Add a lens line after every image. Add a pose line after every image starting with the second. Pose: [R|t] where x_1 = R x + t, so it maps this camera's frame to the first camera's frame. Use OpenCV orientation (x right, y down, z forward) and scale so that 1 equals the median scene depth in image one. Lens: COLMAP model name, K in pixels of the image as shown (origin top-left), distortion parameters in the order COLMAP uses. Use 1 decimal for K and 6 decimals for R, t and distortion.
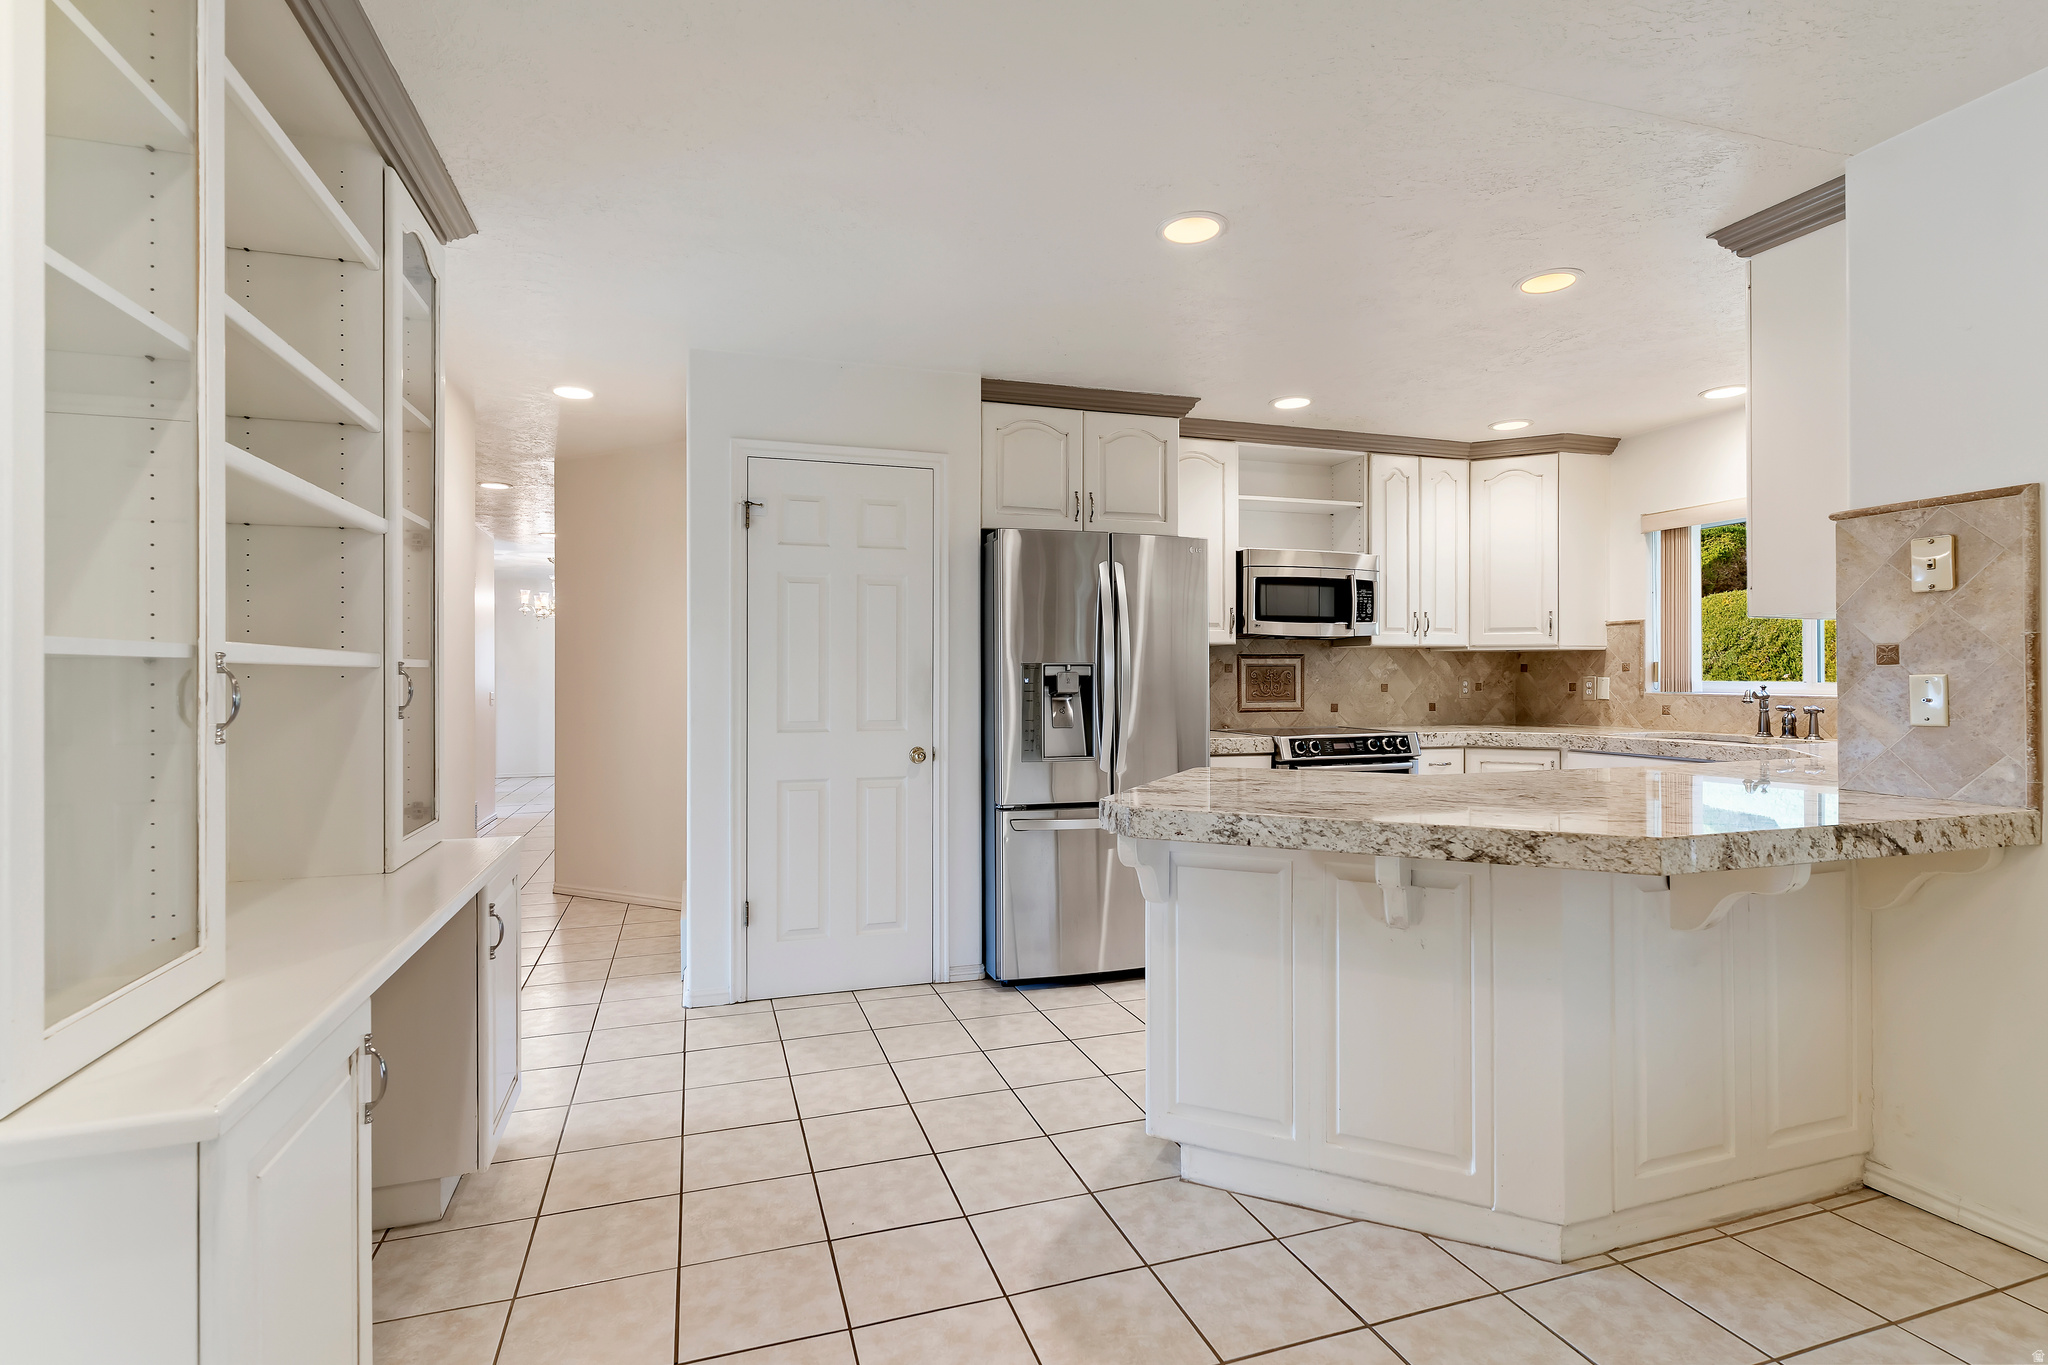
lens RADIAL K [[982.1, 0, 1024.0], [0, 982.1, 682.5], [0, 0, 1]] dist [-0.000262, -0.000004]
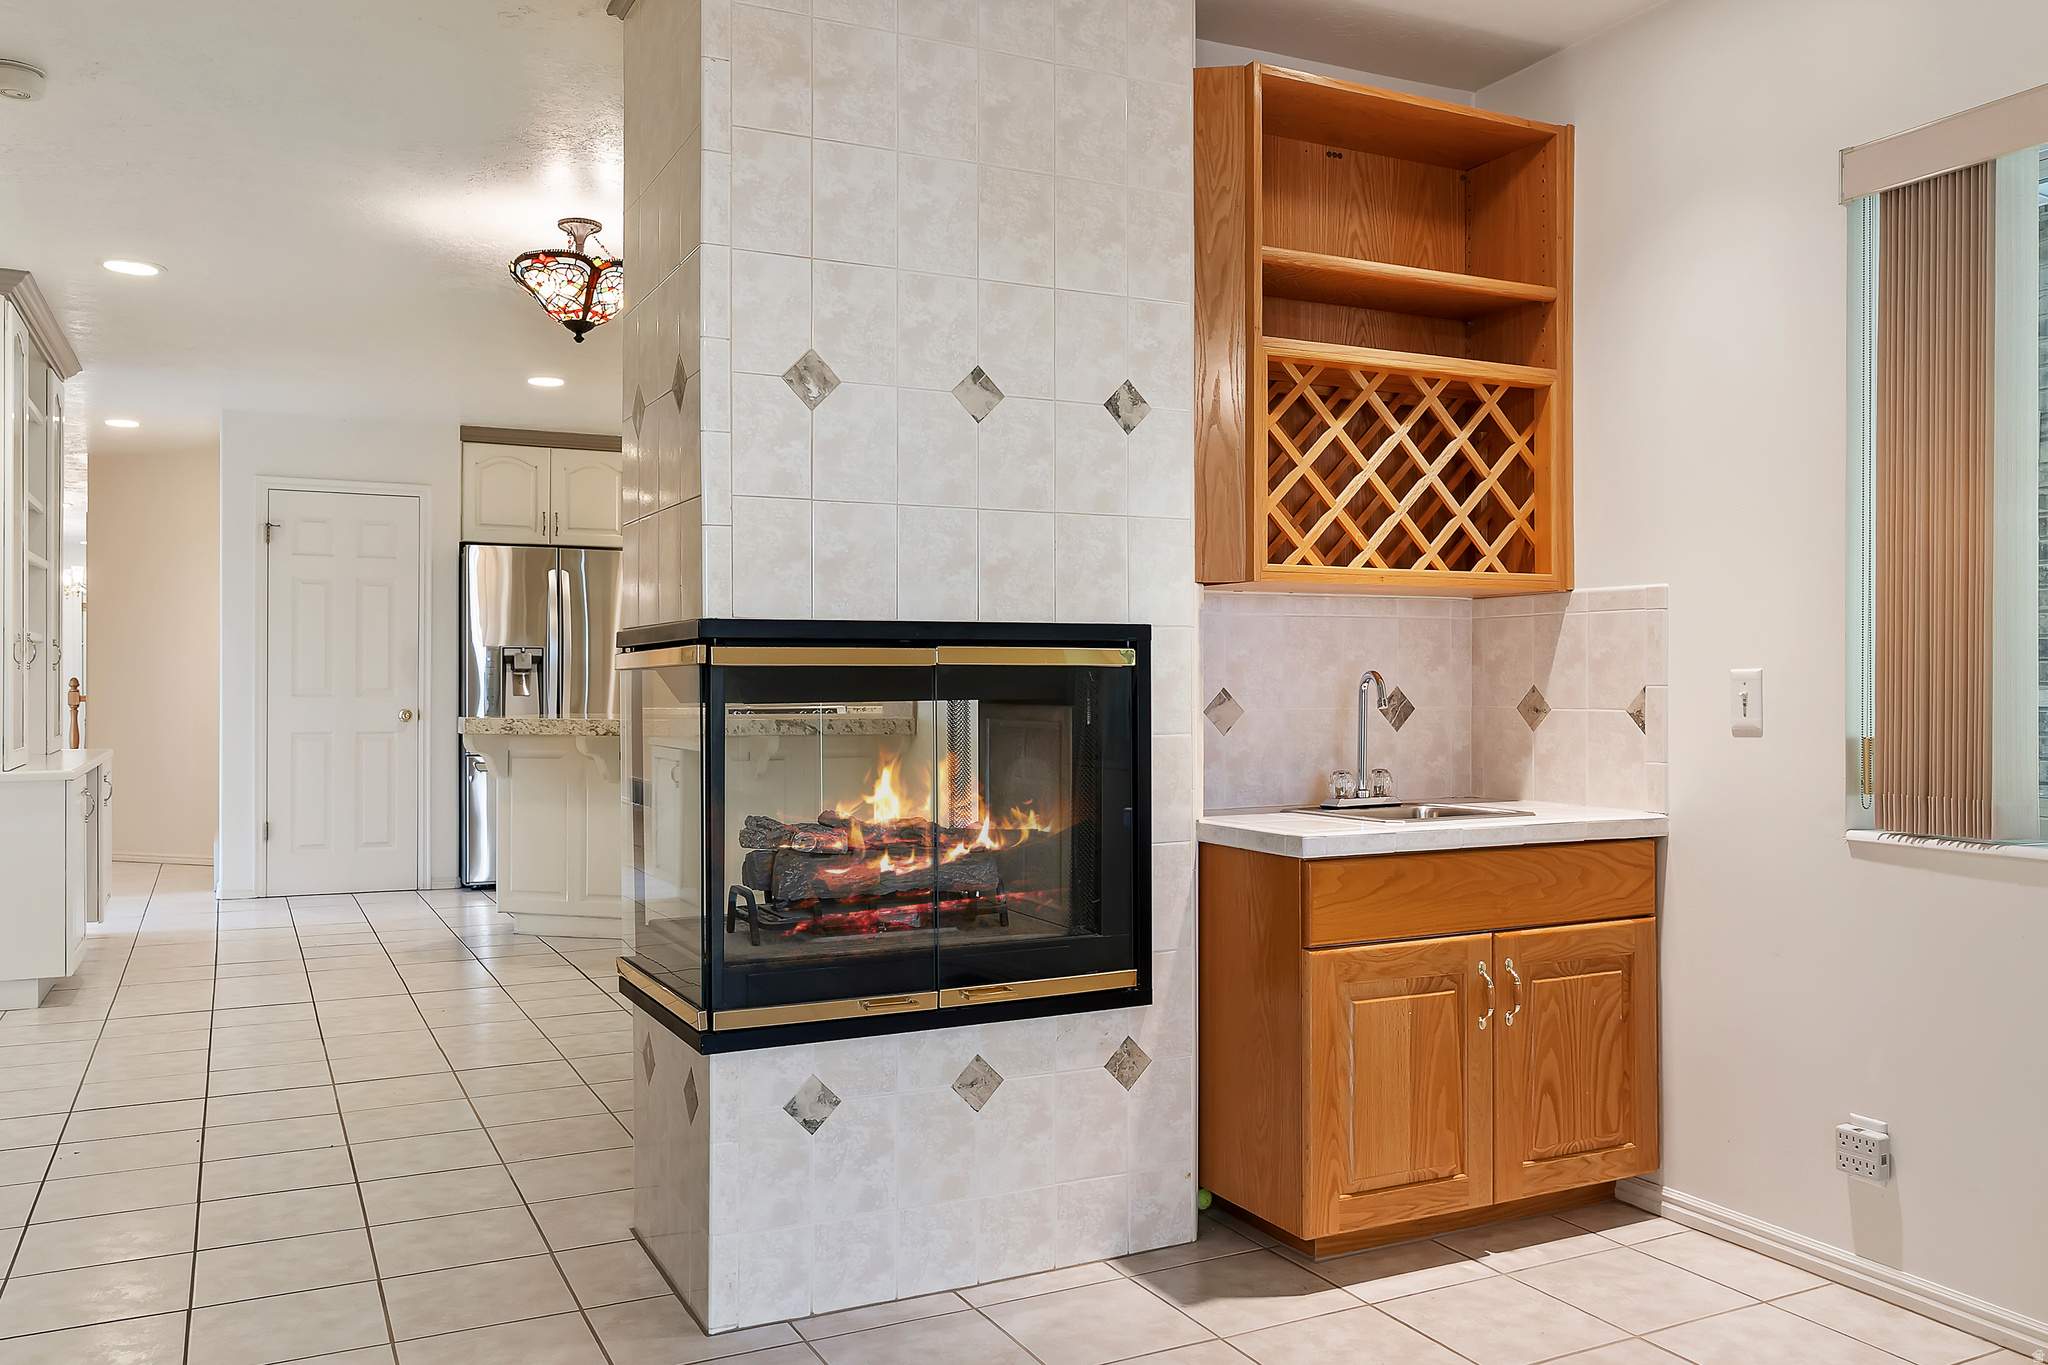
lens RADIAL K [[1577.9, 0, 1024.7], [0, 1577.9, 699.1], [0, 0, 1]] dist [-0.011500, -0.009201]
pose [[0.989610, 0.003684, 0.143729, 0.407711], [-0.004320, 0.999982, 0.004114, 0.039681], [-0.143711, -0.004692, 0.989609, -1.199167]]
